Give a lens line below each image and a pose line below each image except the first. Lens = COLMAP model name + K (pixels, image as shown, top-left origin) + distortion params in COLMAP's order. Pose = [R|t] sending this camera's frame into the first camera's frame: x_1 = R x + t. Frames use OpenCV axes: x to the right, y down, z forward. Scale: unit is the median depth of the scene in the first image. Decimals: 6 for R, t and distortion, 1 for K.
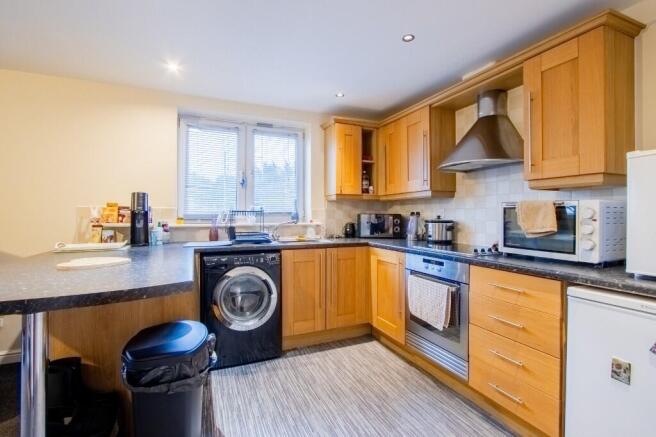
lens RADIAL K [[302.8, 0, 328.0], [0, 302.8, 218.5], [0, 0, 1]] dist [-0.017434, 0.000968]
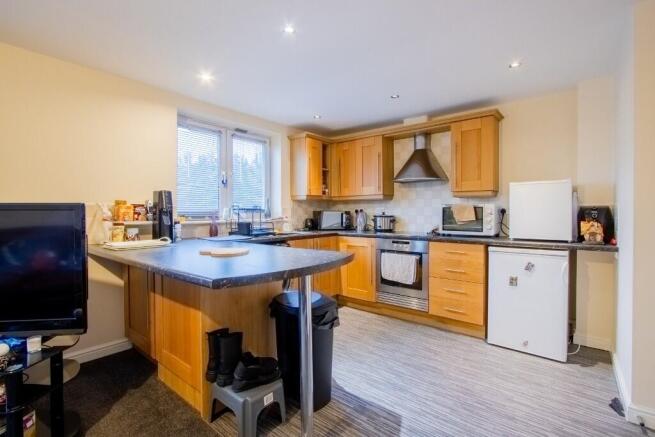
lens RADIAL K [[302.4, 0, 327.5], [0, 302.4, 218.5], [0, 0, 1]] dist [-0.017434, 0.000968]
pose [[0.888857, -0.013624, 0.457982, -0.560882], [0.008825, 0.999881, 0.012617, -0.000064], [-0.458100, -0.007173, 0.888872, -0.160212]]
